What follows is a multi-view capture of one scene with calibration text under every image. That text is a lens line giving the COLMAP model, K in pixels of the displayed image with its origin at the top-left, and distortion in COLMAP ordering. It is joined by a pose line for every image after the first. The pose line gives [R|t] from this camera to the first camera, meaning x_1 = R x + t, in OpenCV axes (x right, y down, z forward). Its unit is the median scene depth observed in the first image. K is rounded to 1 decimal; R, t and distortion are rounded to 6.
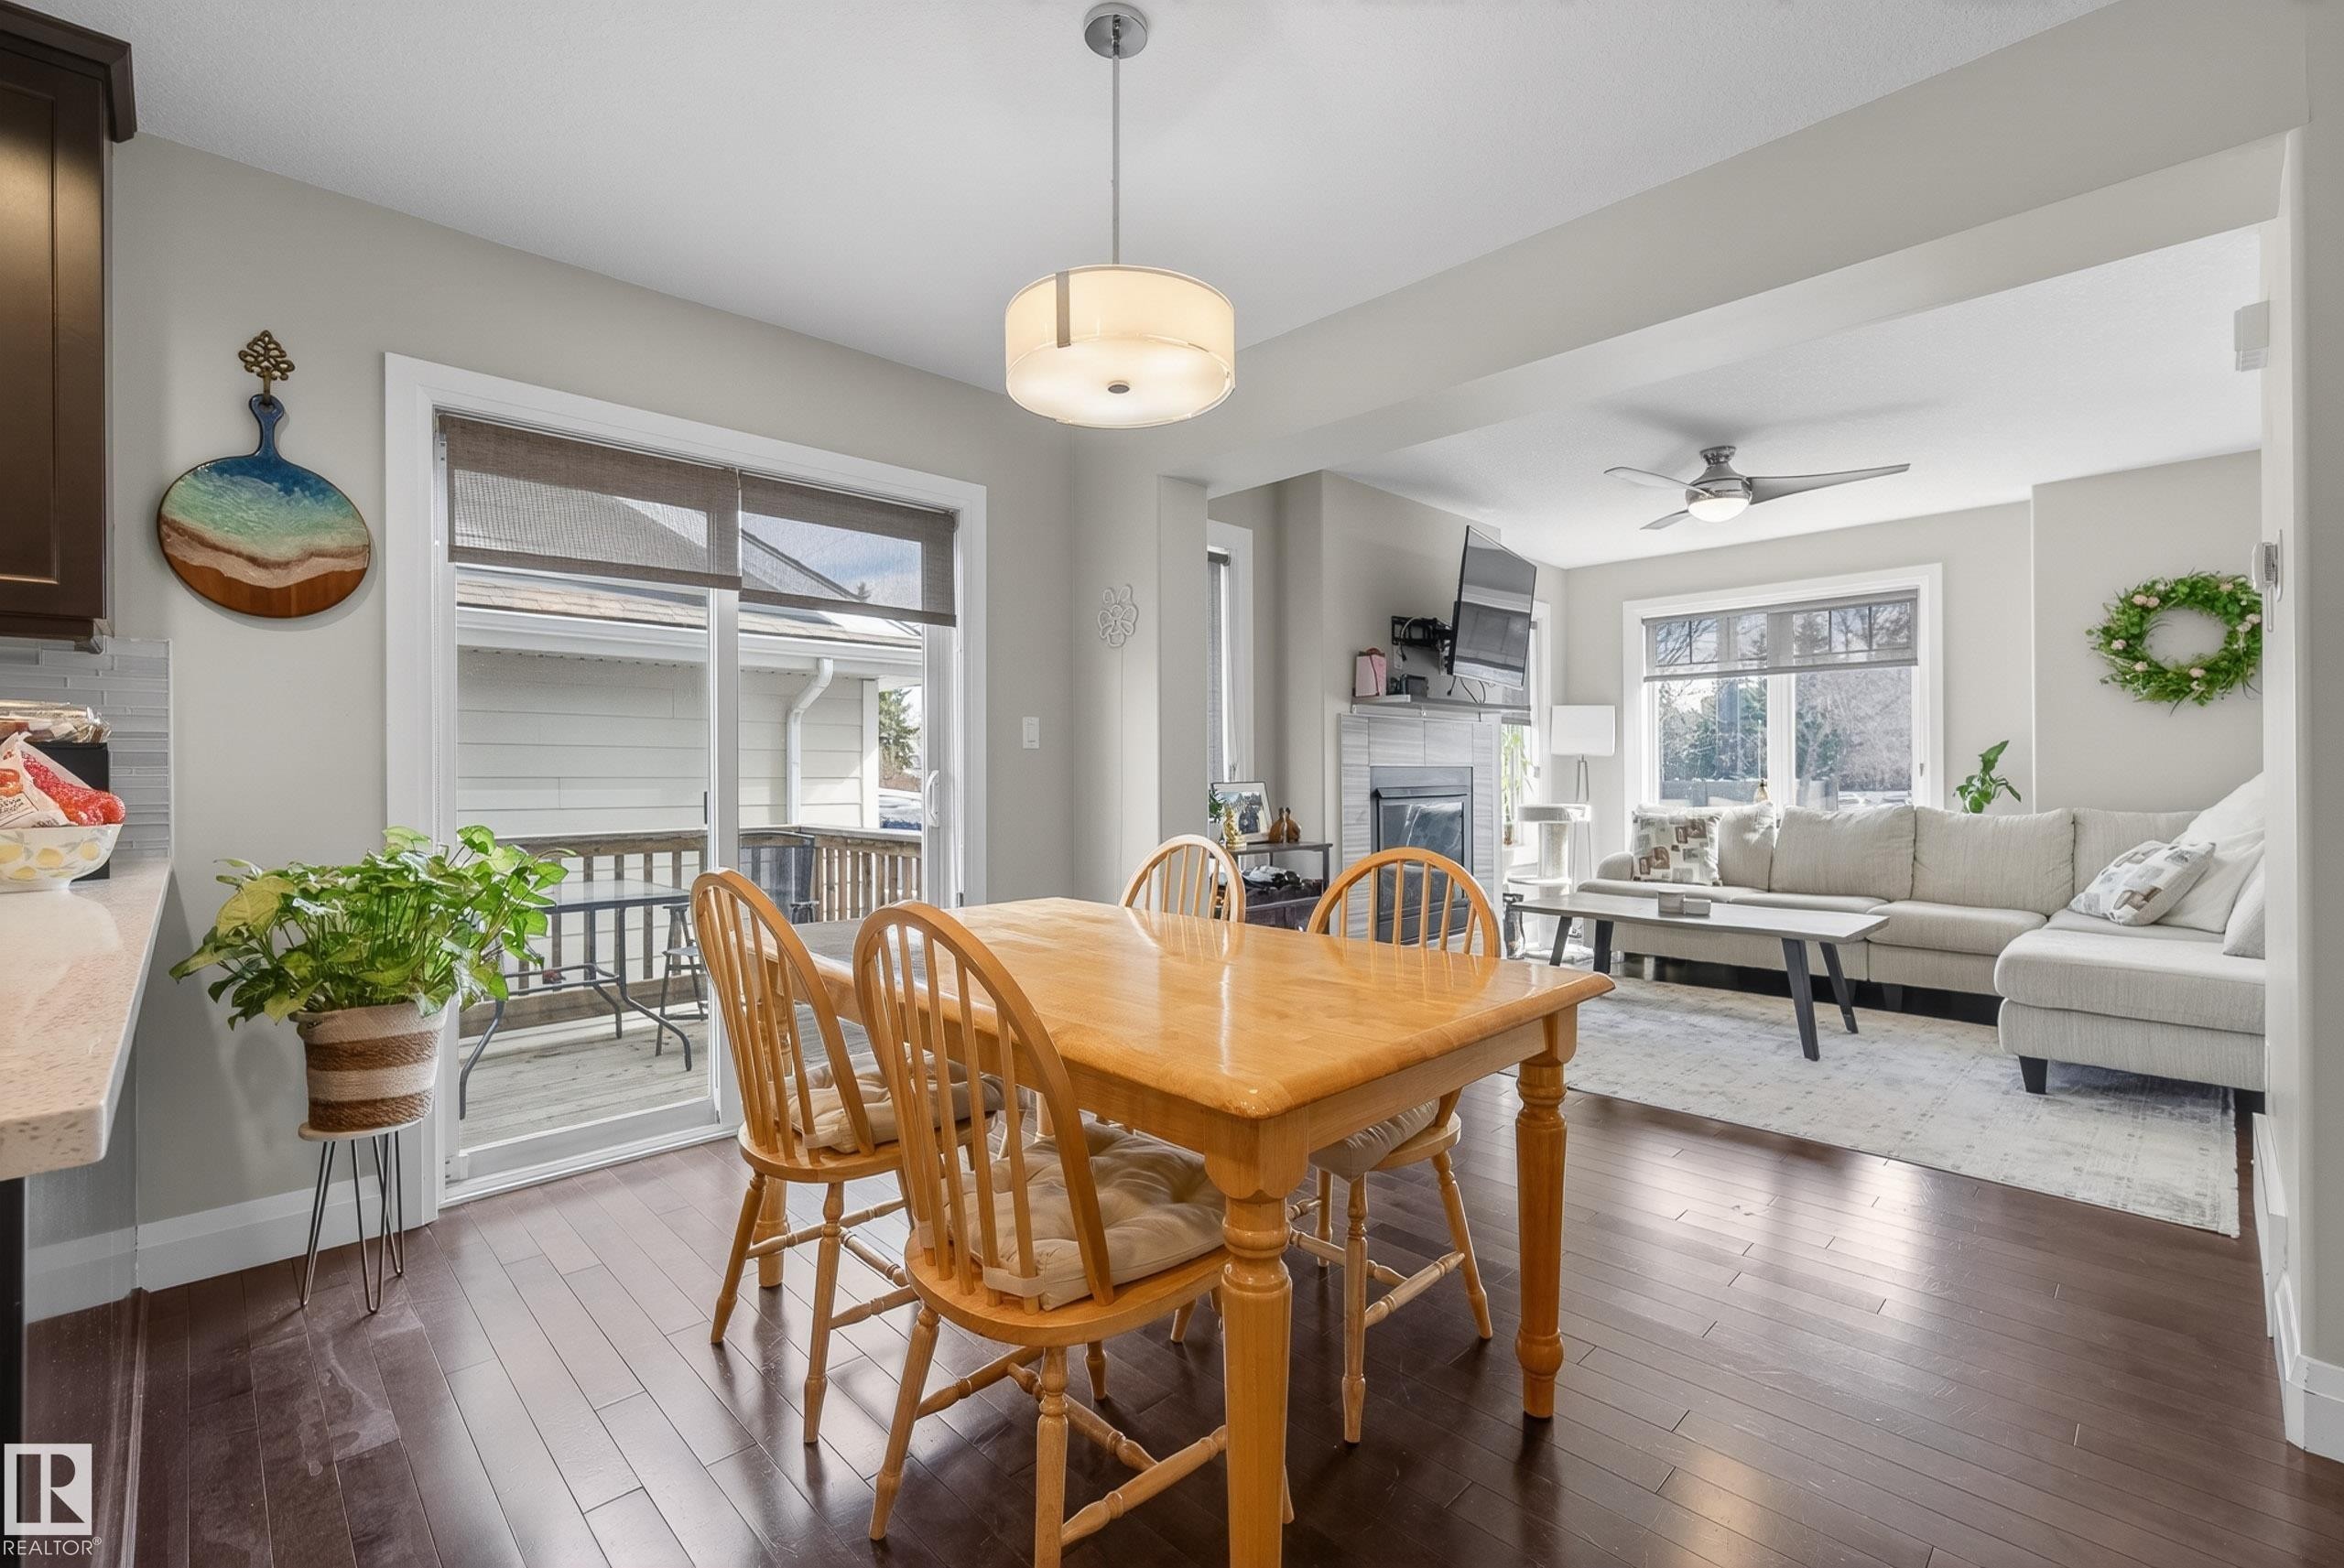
lens RADIAL K [[1019.9, 0, 1171.3], [0, 1019.9, 772.1], [0, 0, 1]] dist [-0.017459, 0.004311]
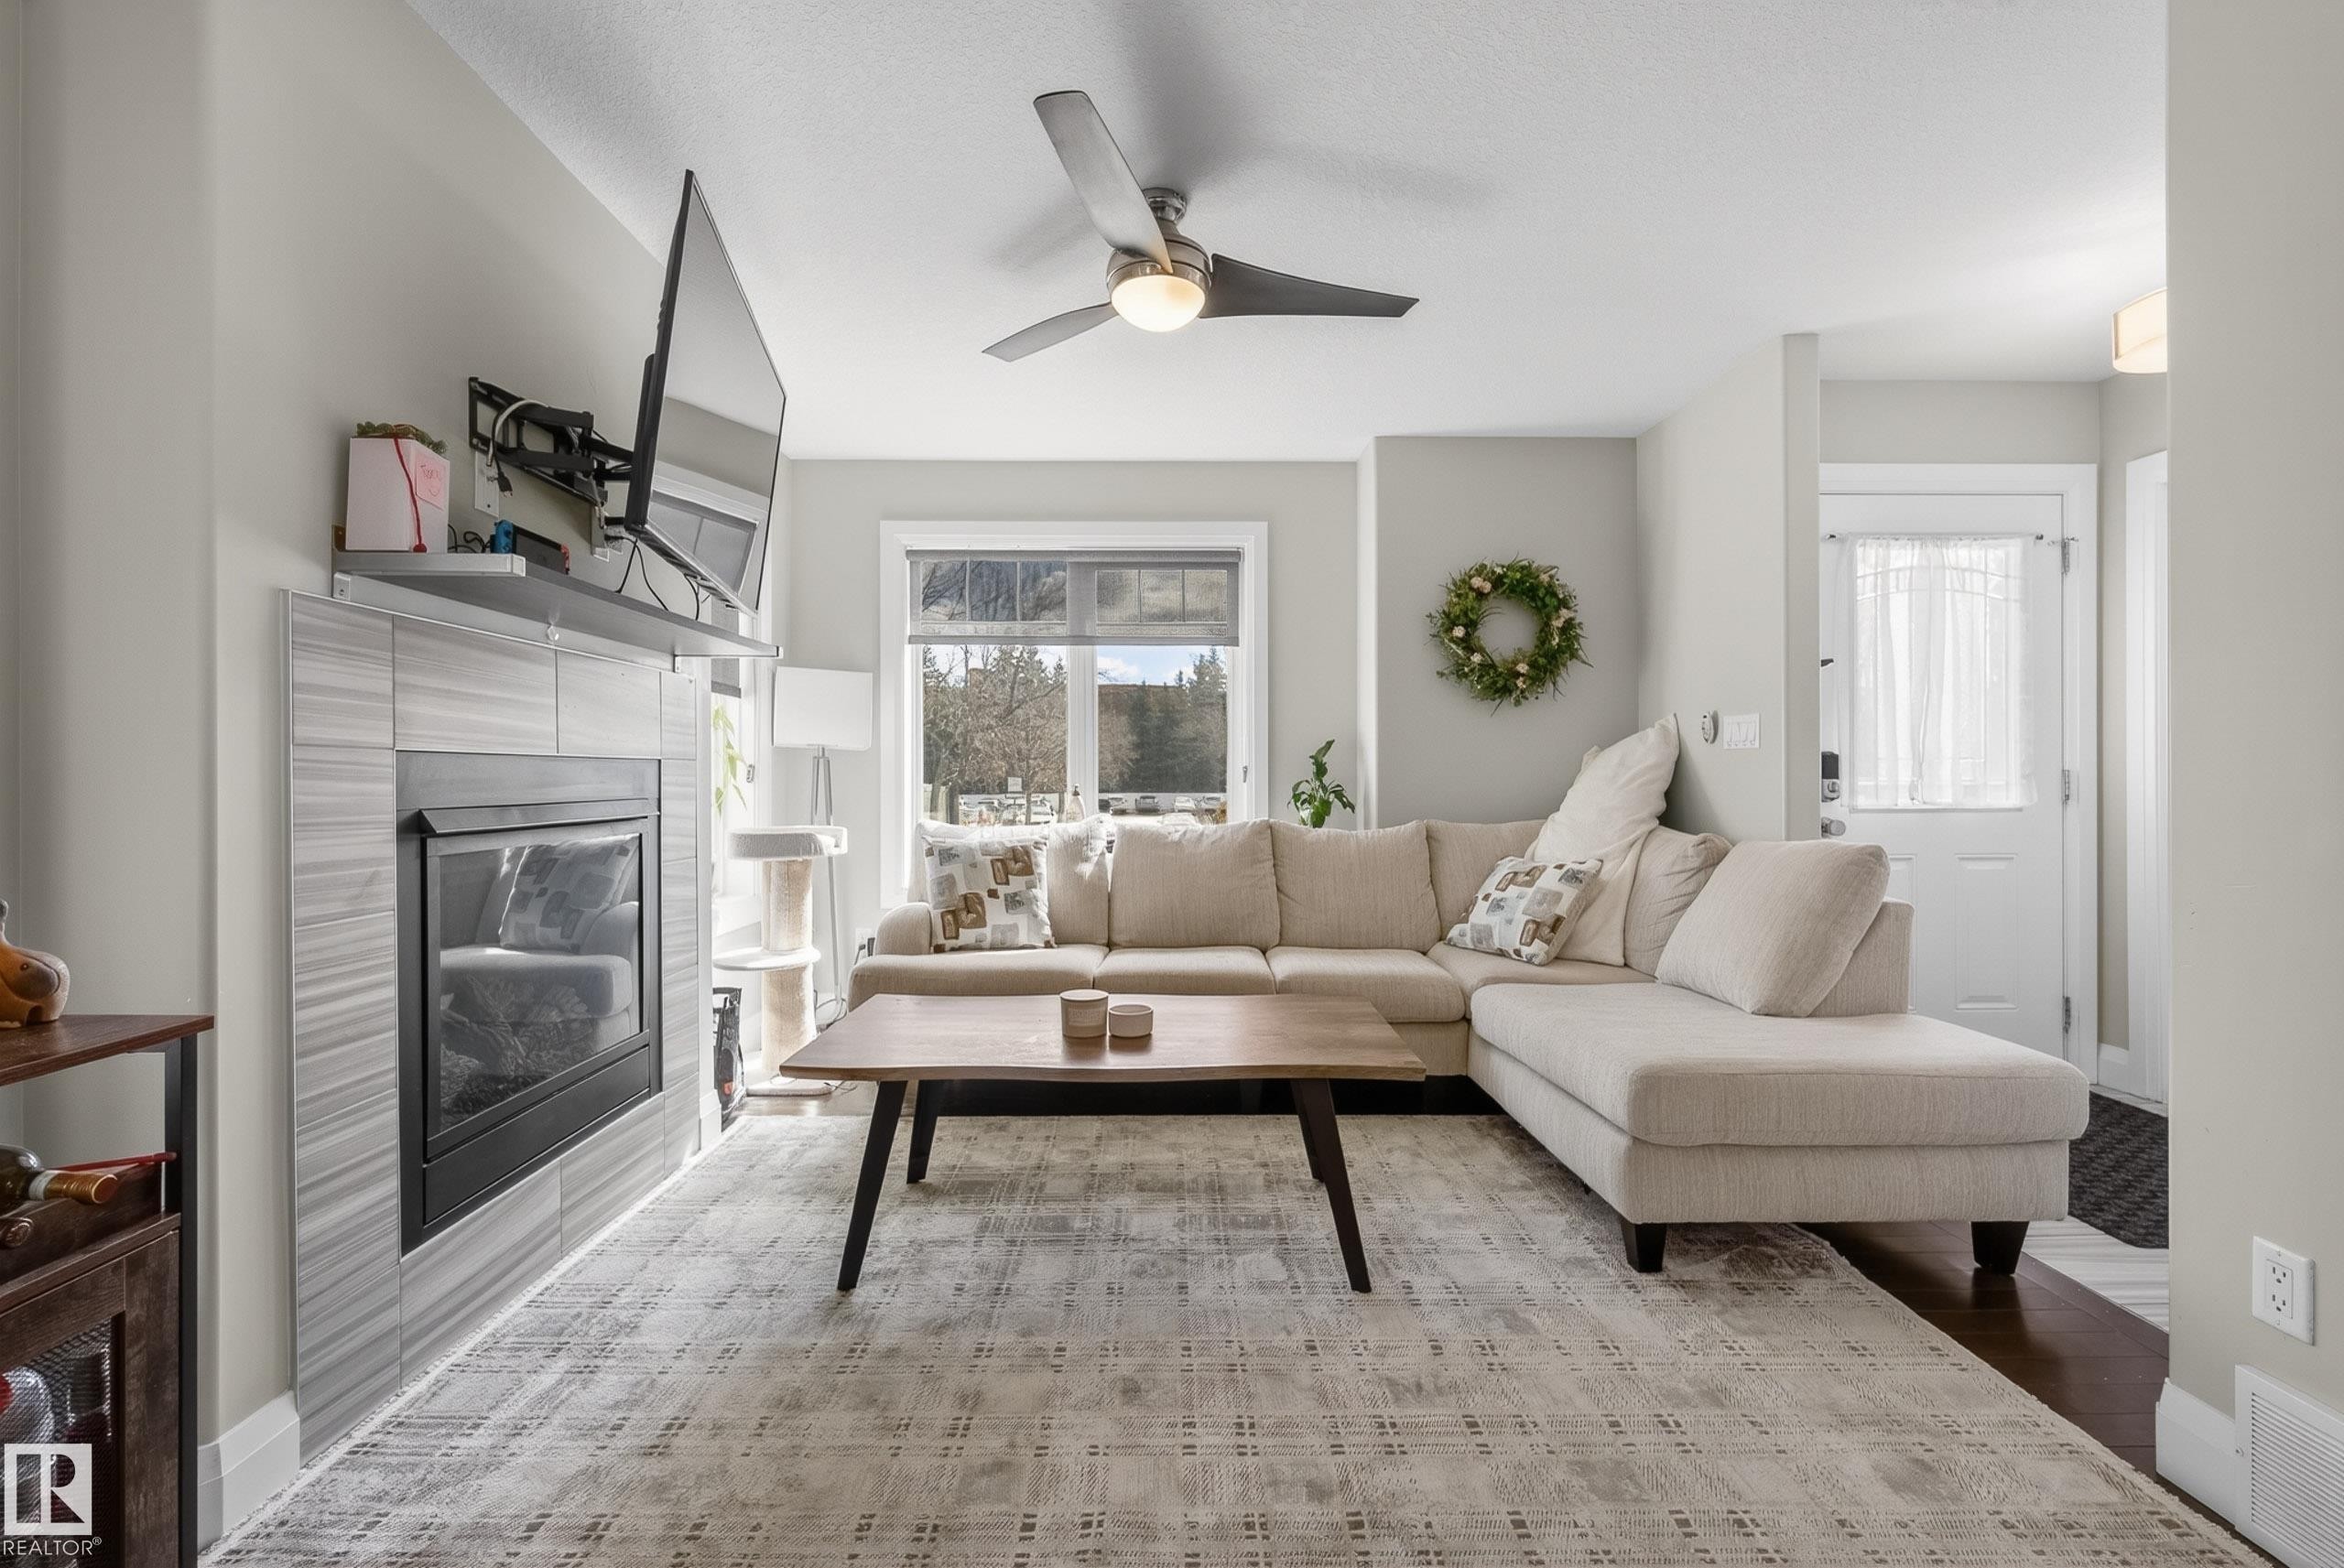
lens RADIAL K [[1019.9, 0, 1171.8], [0, 1019.9, 780.3], [0, 0, 1]] dist [-0.017459, 0.004311]
pose [[0.684760, 0.003594, 0.728759, 0.122554], [-0.005676, 0.999984, 0.000402, 0.003218], [-0.728746, -0.004412, 0.684770, 0.553239]]
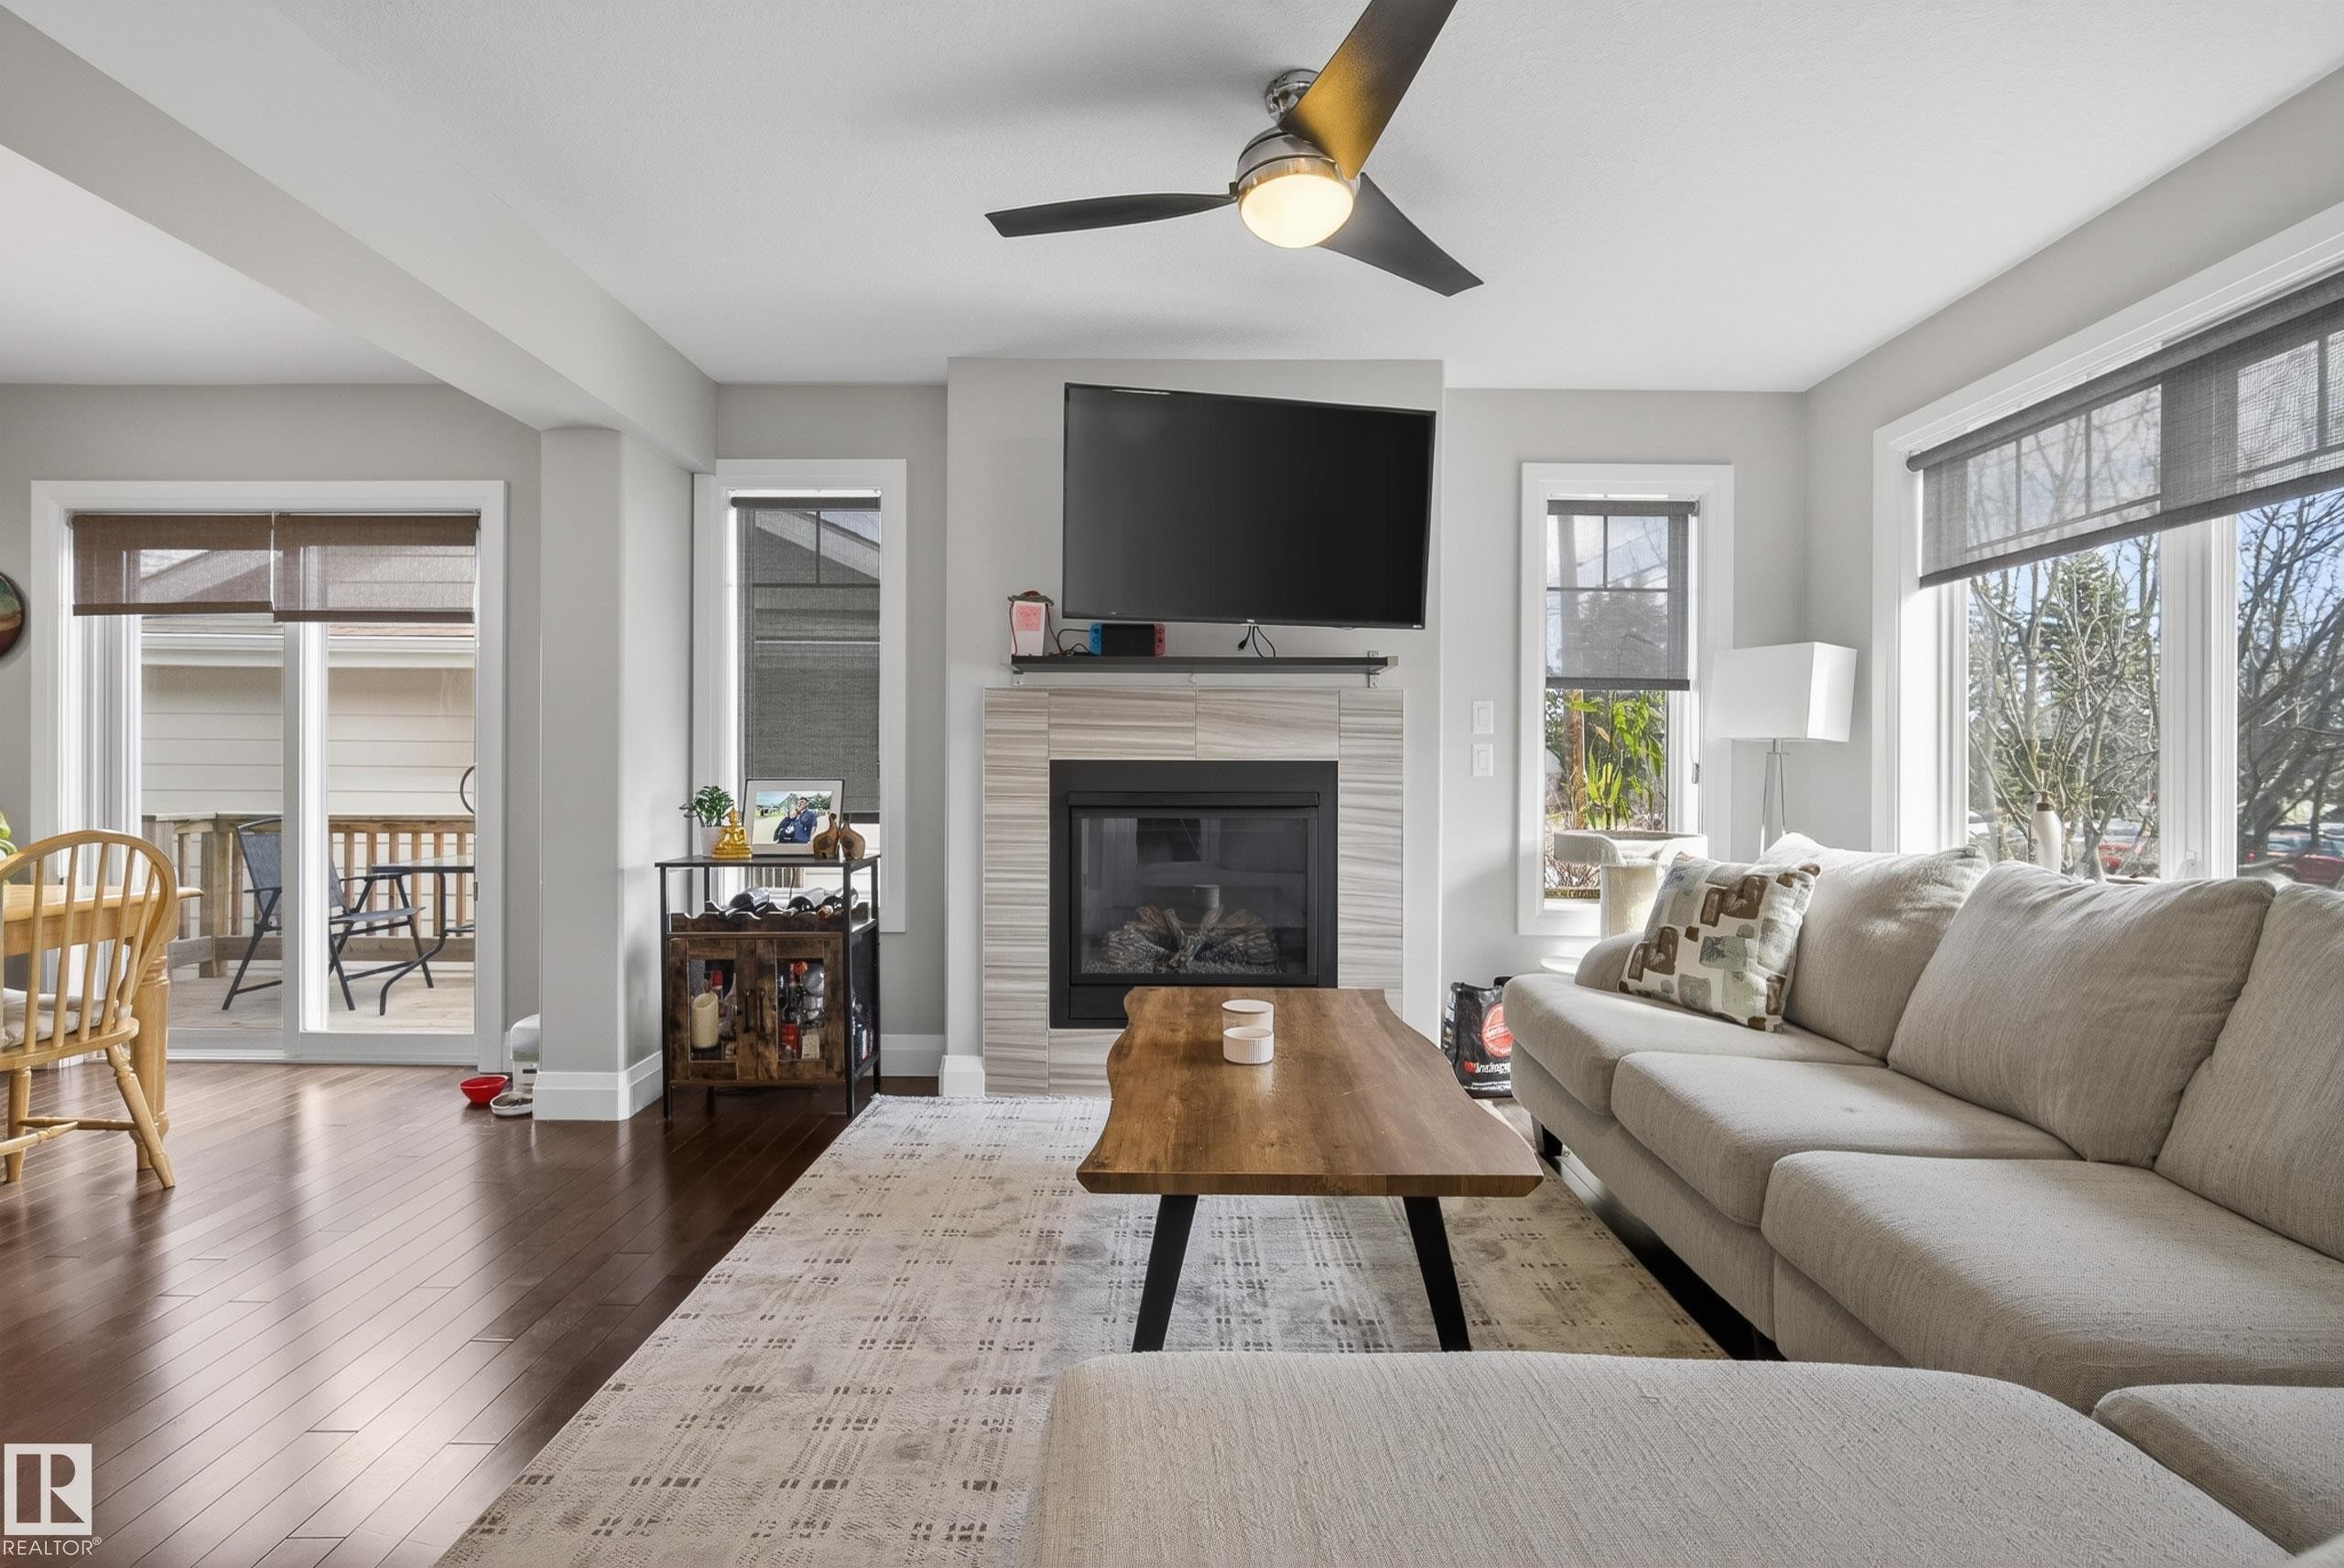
lens RADIAL K [[1019.9, 0, 1169.1], [0, 1019.9, 776.9], [0, 0, 1]] dist [-0.017459, 0.004311]
pose [[0.716427, 0.010455, -0.697583, 0.749605], [-0.007178, 0.999945, 0.007615, -0.000212], [0.697625, -0.000449, 0.716463, 0.562997]]
